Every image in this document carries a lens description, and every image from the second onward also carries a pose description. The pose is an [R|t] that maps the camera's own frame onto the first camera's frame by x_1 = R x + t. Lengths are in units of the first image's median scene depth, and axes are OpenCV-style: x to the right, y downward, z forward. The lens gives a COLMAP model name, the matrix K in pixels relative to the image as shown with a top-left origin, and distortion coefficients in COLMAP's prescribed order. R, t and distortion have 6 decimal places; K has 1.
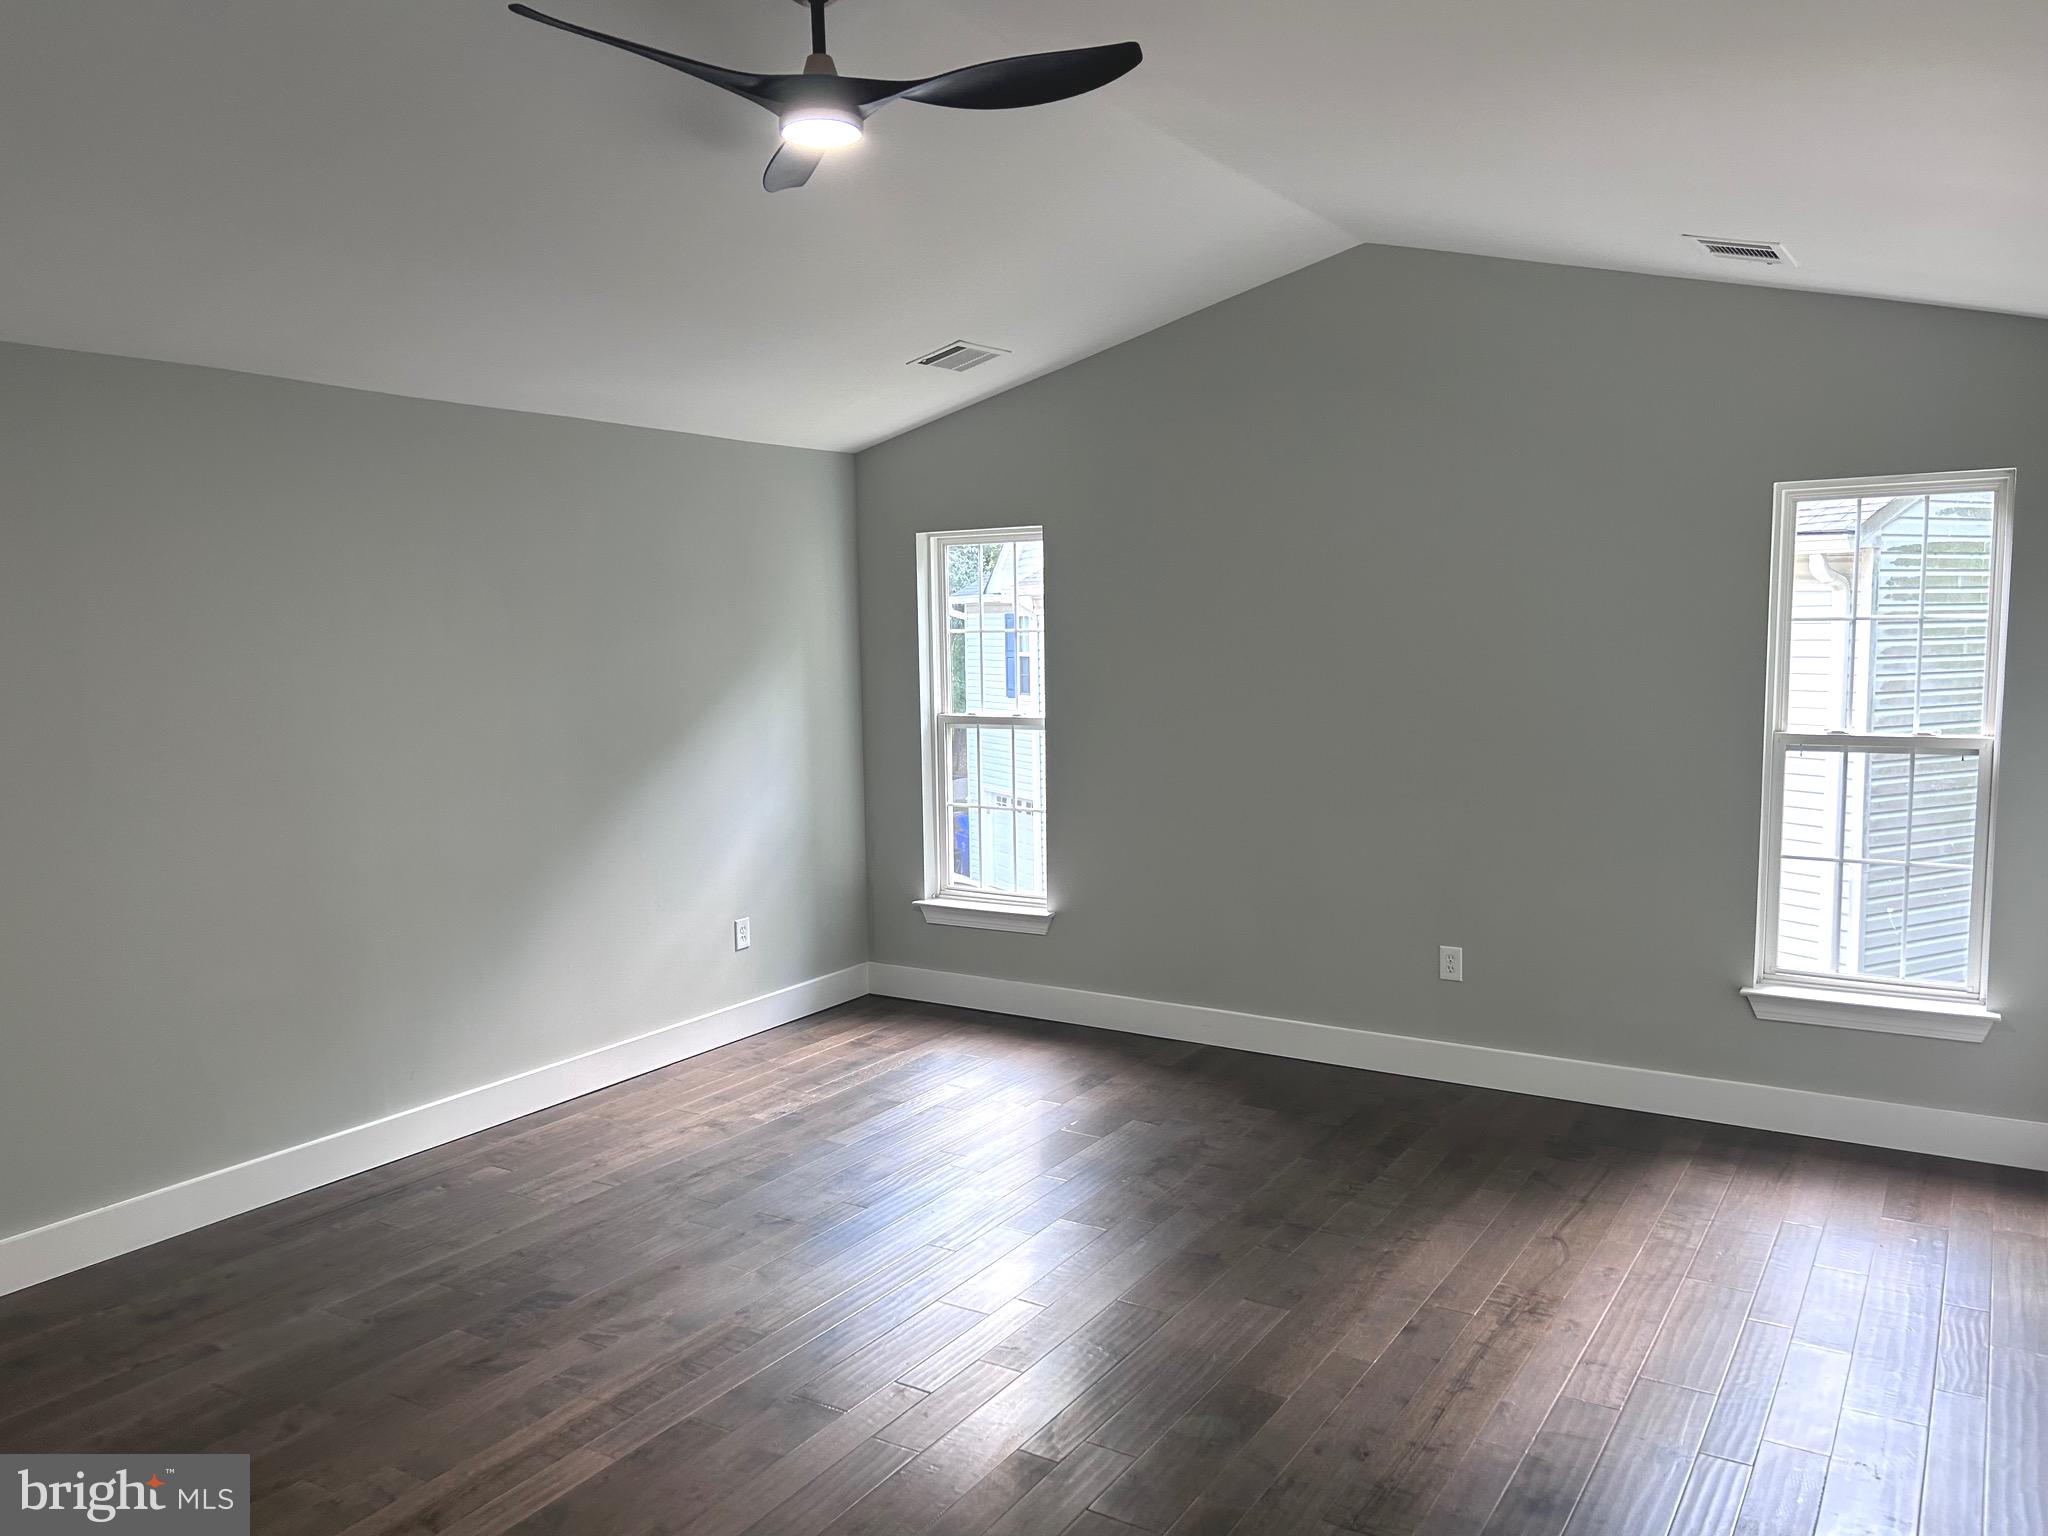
lens RADIAL K [[1553.5, 0, 1017.6], [0, 1553.5, 778.7], [0, 0, 1]] dist [0.060940, -0.061920]
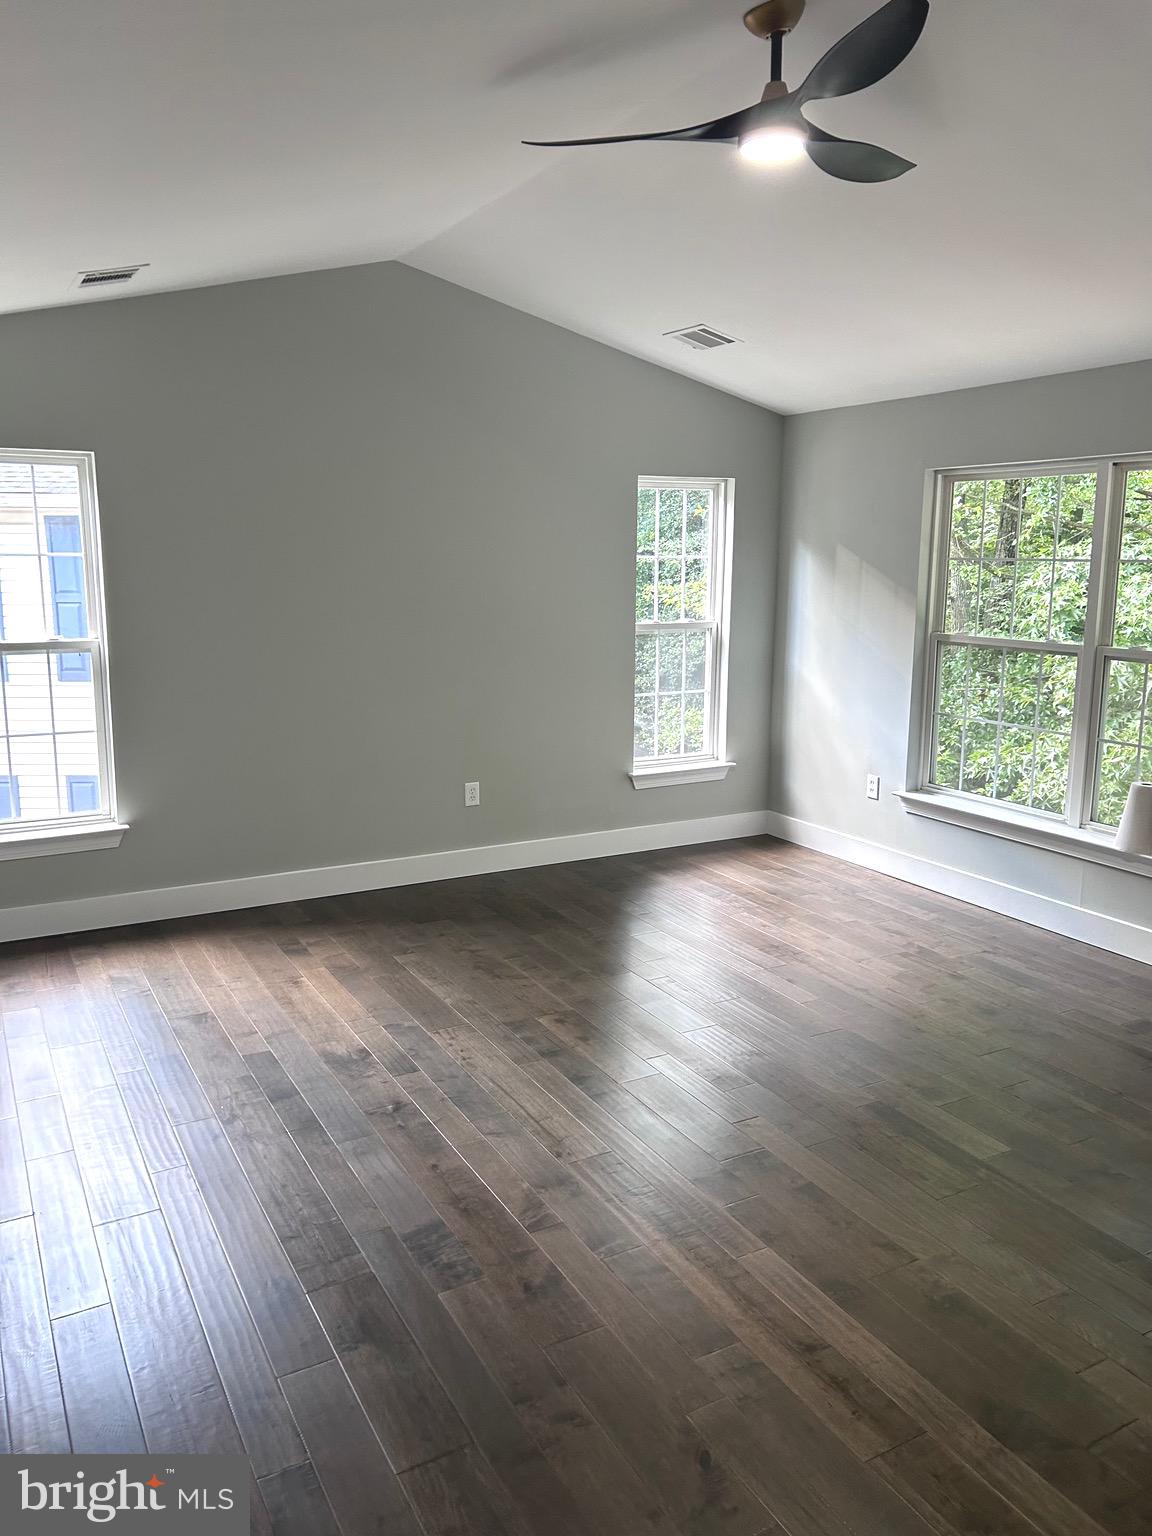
lens RADIAL K [[1165.1, 0, 583.2], [0, 1165.1, 759.9], [0, 0, 1]] dist [0.060940, -0.061920]
pose [[0.476859, -0.140273, 0.867715, -0.687357], [0.079757, 0.990017, 0.116213, -0.034382], [-0.875354, 0.013789, 0.483286, 0.445427]]
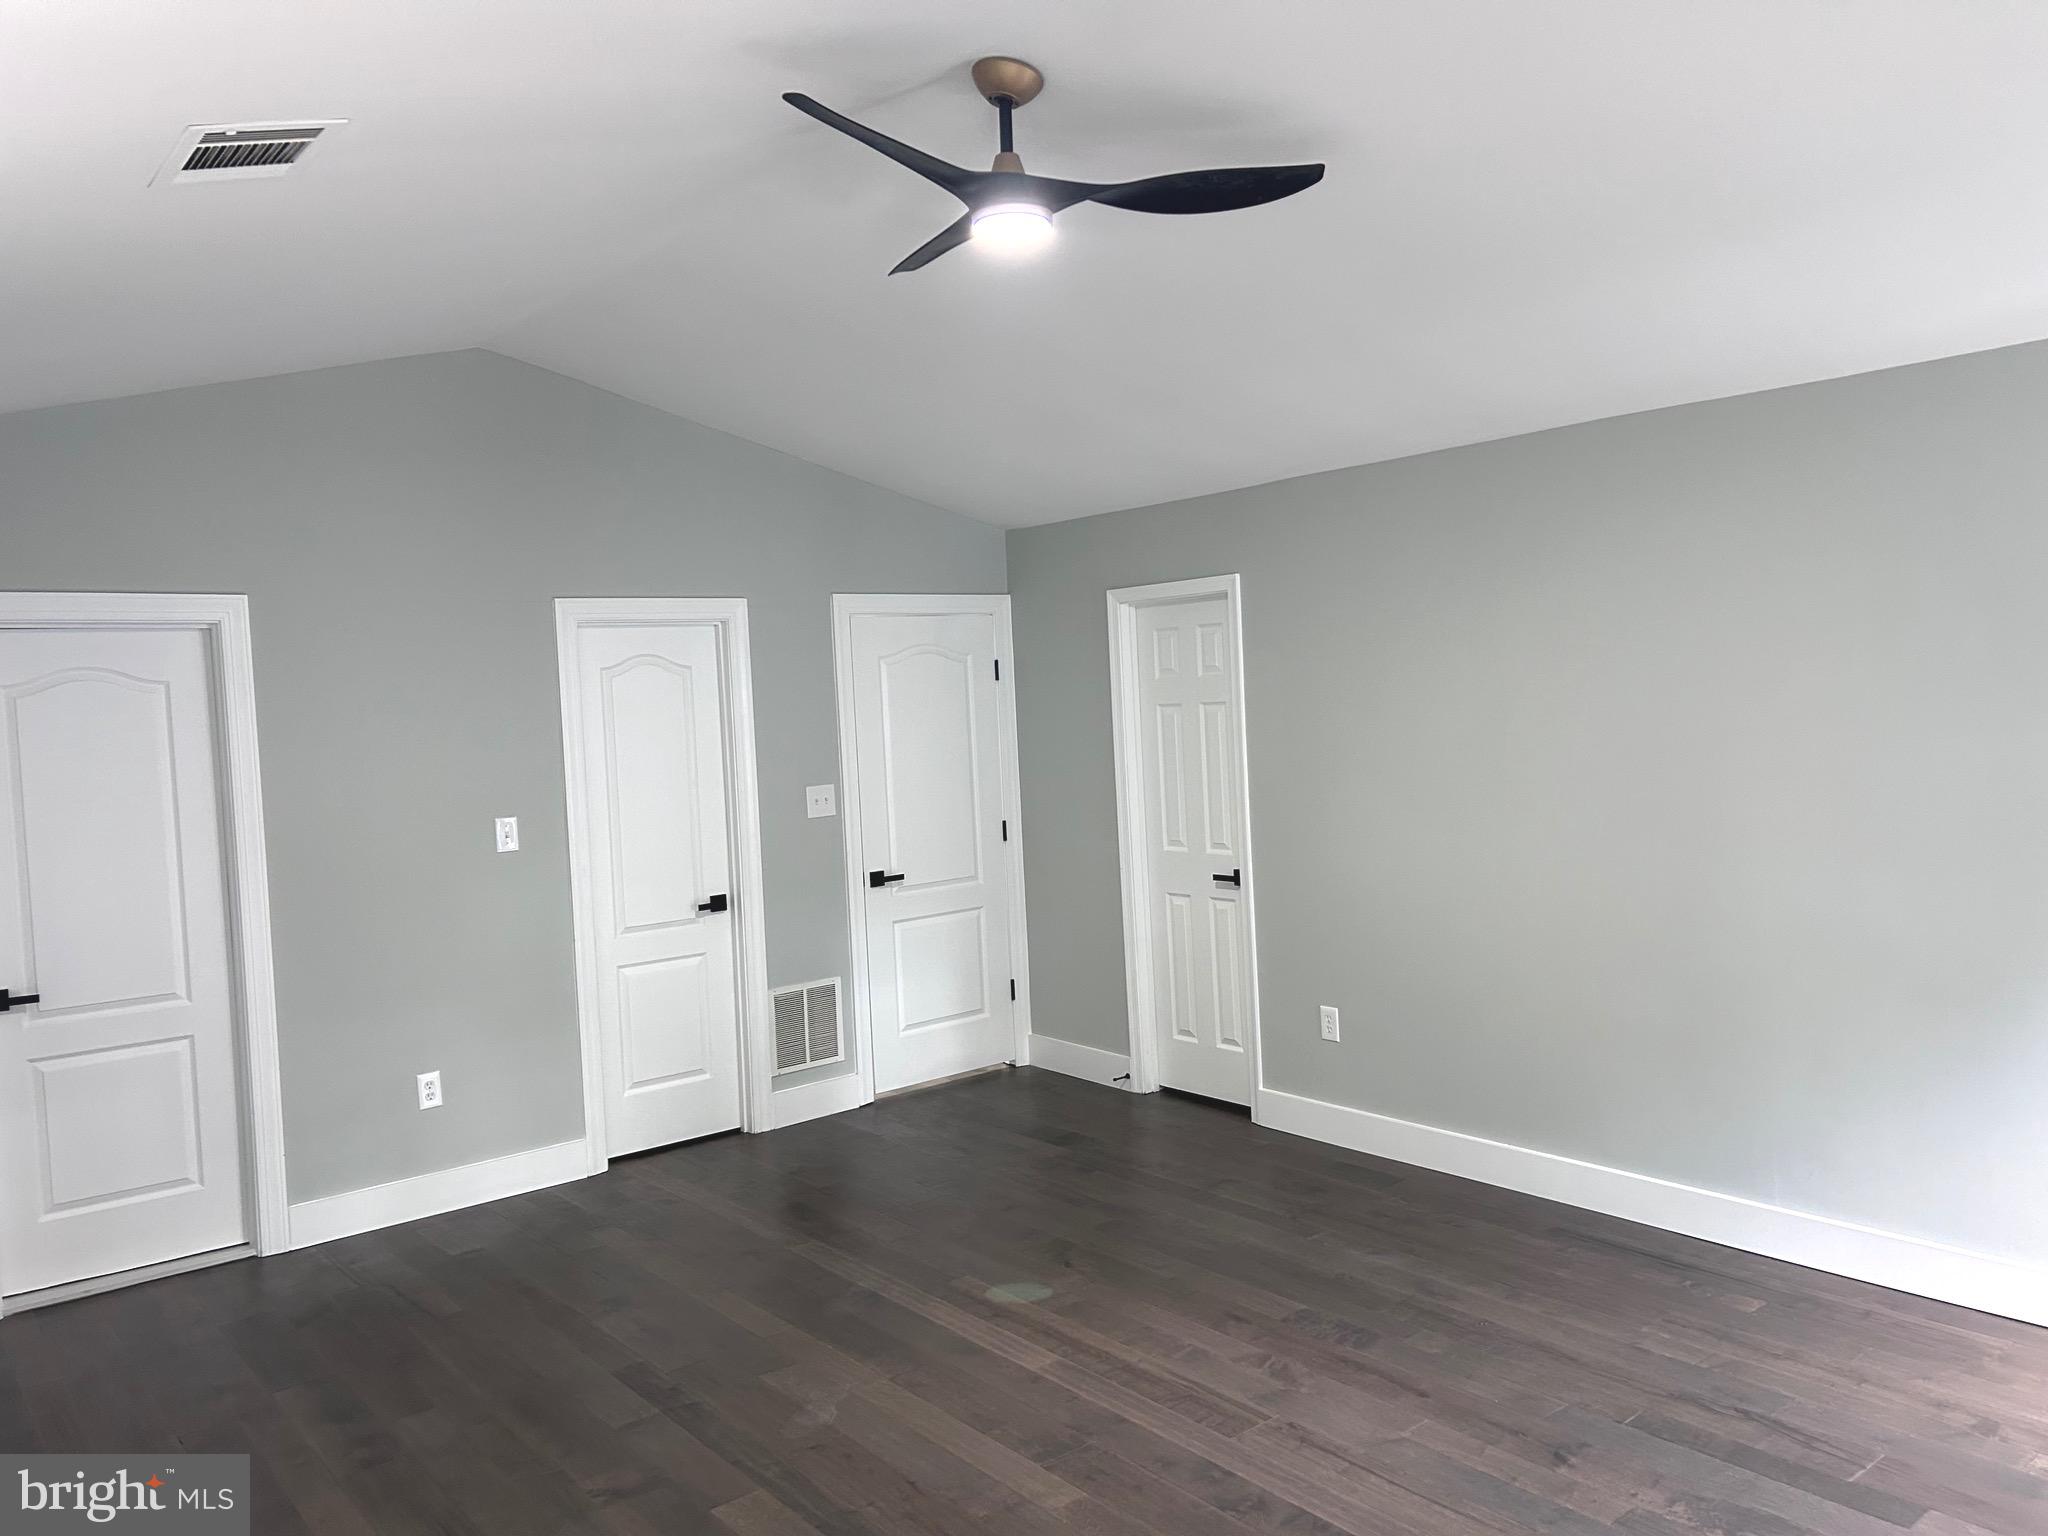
lens RADIAL K [[1553.5, 0, 1020.6], [0, 1553.5, 767.5], [0, 0, 1]] dist [0.060940, -0.061920]
pose [[-0.324814, 0.079238, -0.942453, 0.563347], [-0.044704, 0.994084, 0.098986, -0.101321], [0.944721, 0.074283, -0.319350, 0.878662]]
